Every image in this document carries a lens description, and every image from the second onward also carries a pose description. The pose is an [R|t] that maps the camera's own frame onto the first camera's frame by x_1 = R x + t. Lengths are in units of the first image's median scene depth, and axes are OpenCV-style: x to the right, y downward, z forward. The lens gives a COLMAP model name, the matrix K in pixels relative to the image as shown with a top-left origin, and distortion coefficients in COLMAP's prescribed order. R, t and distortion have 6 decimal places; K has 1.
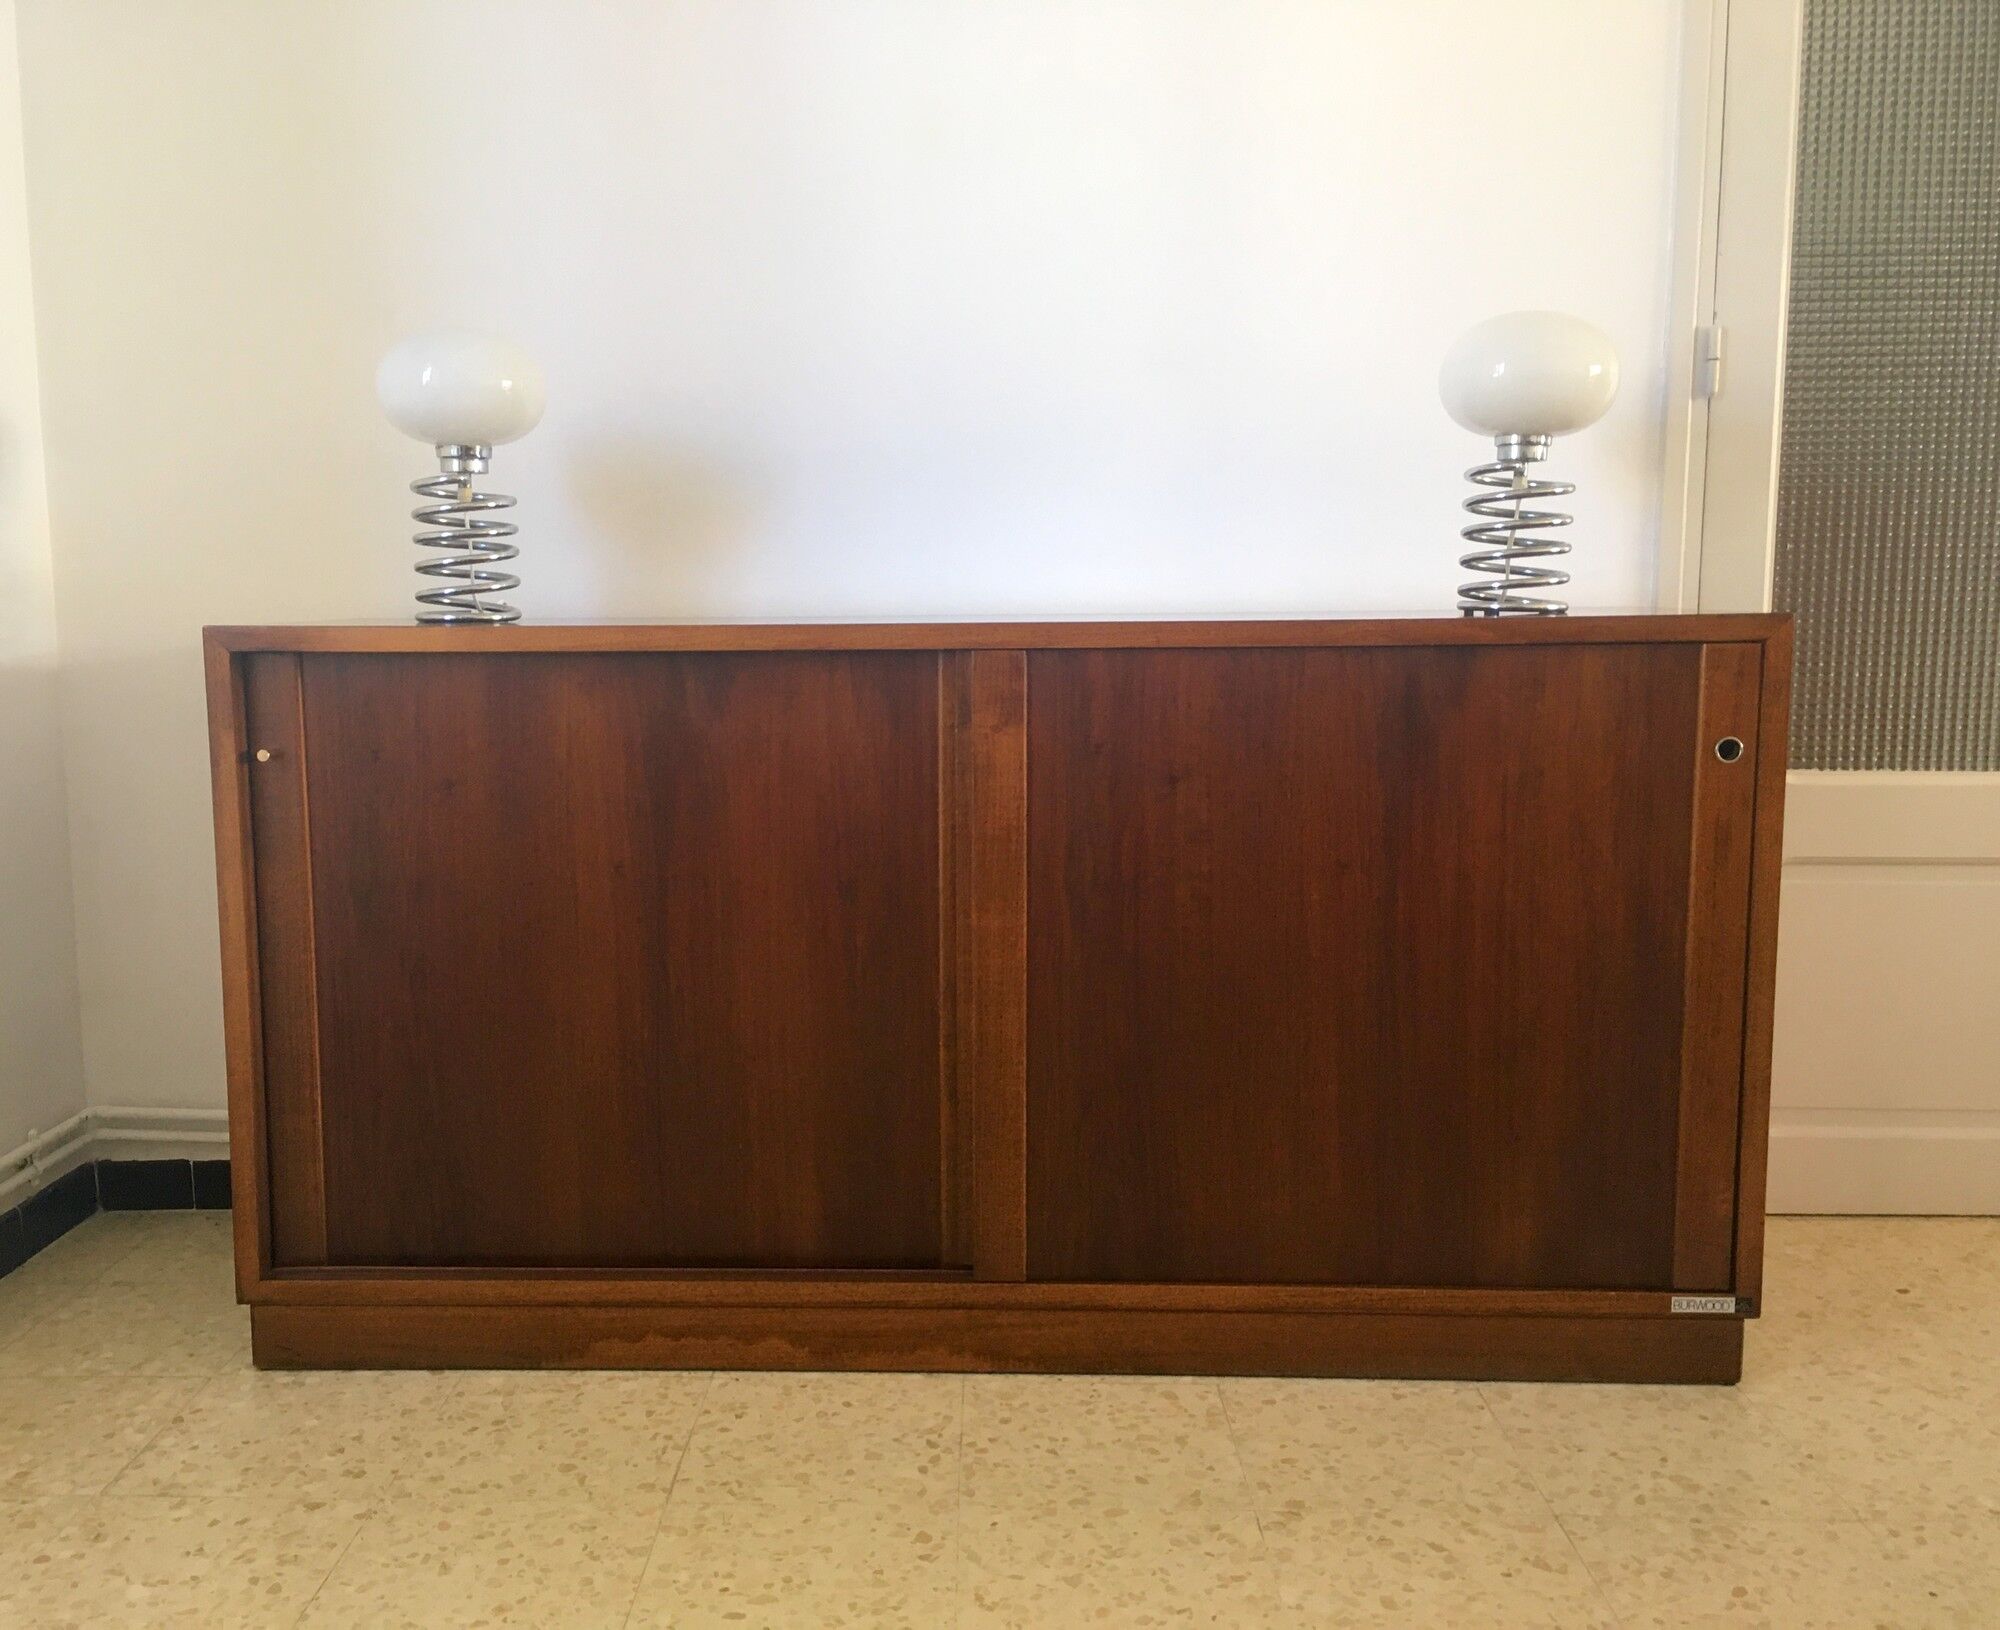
lens RADIAL K [[1834.2, 0, 929.8], [0, 1834.2, 825.0], [0, 0, 1]] dist [0.089071, -0.134022]
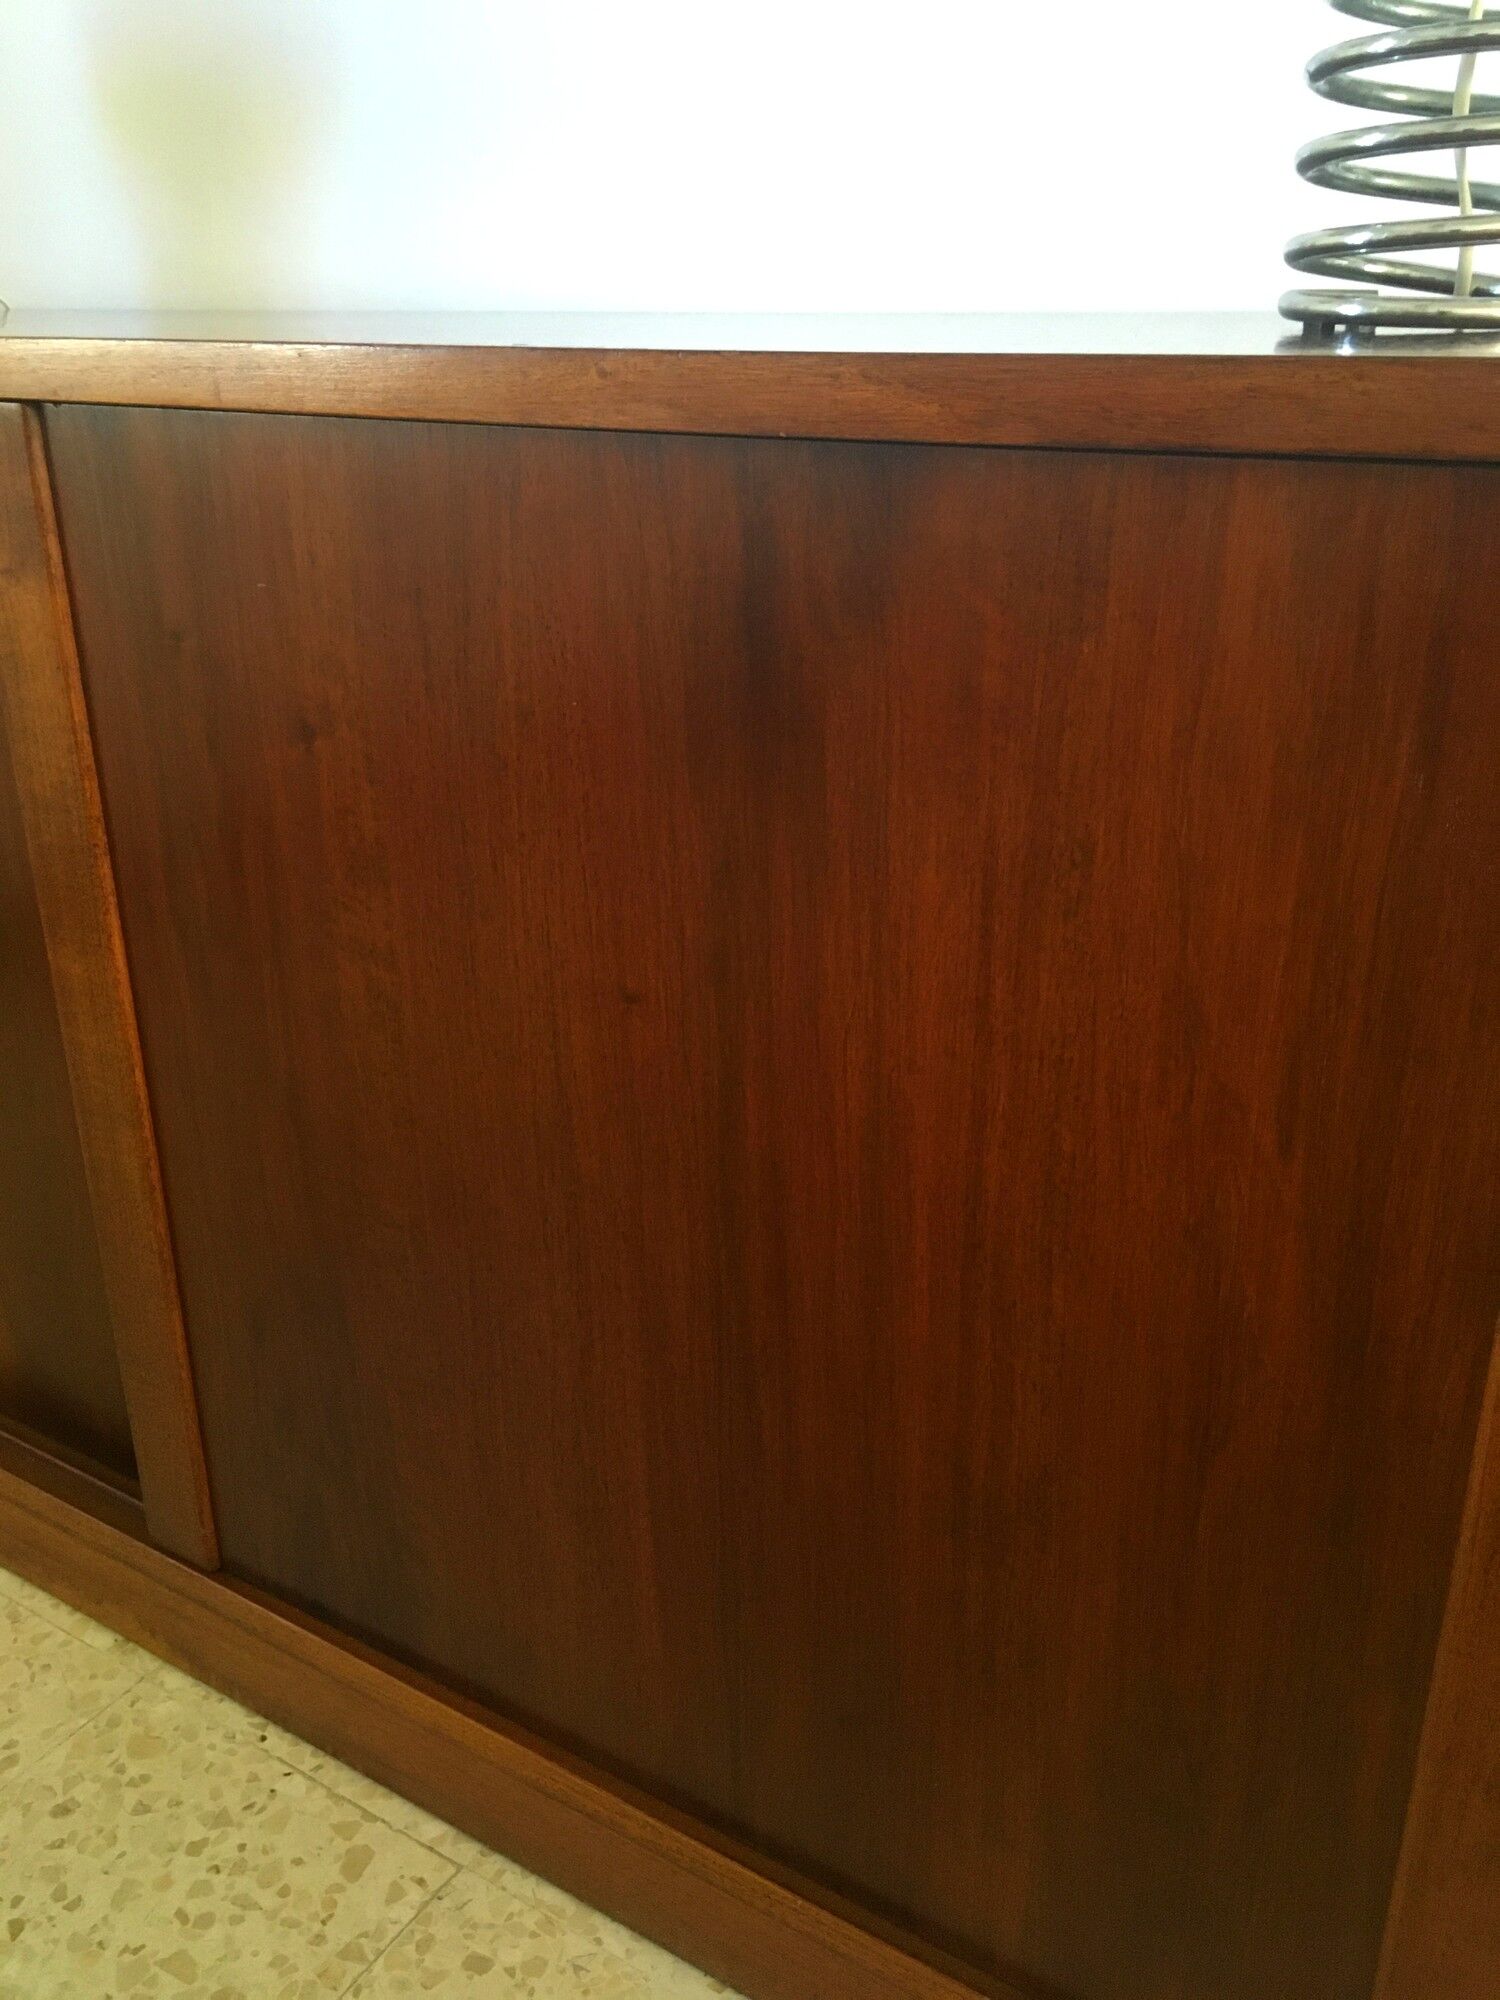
lens RADIAL K [[1716.4, 0, 735.2], [0, 1716.4, 999.3], [0, 0, 1]] dist [0.068693, -0.111639]
pose [[0.861713, 0.192438, -0.469488, 0.433892], [-0.060323, 0.957580, 0.281784, -0.087673], [0.503798, -0.214496, 0.836767, 0.714506]]
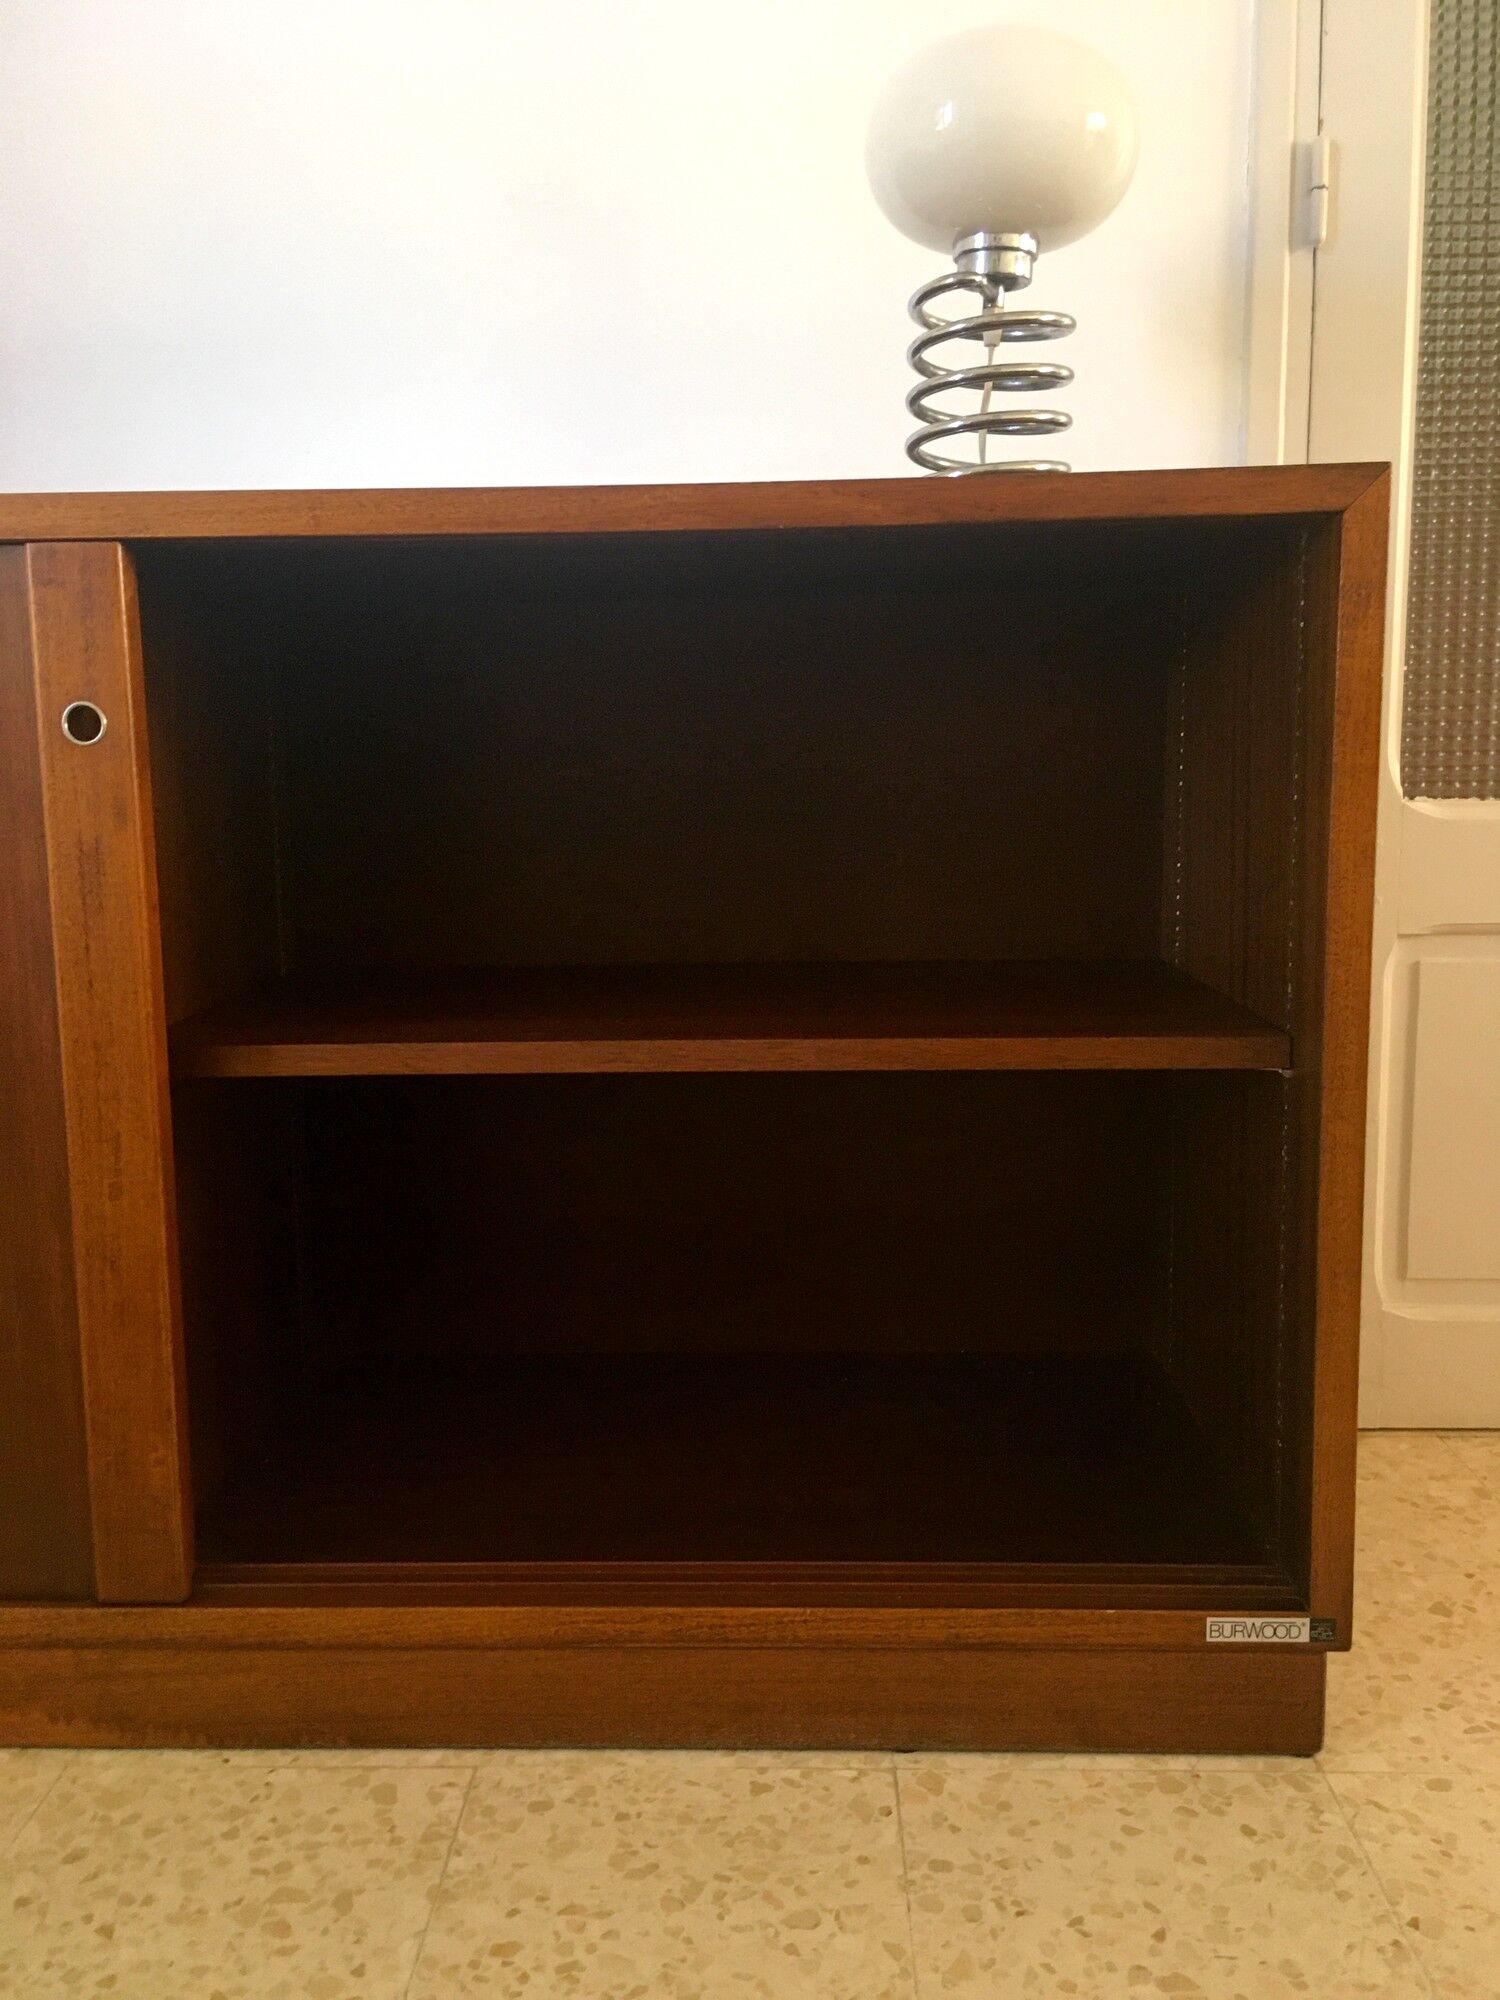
lens RADIAL K [[1710.9, 0, 741.9], [0, 1710.9, 990.3], [0, 0, 1]] dist [0.077887, -0.111949]
pose [[0.999955, -0.008658, 0.003985, 0.257445], [0.008608, 0.999885, 0.012448, 0.041211], [-0.004092, -0.012413, 0.999915, 0.454771]]
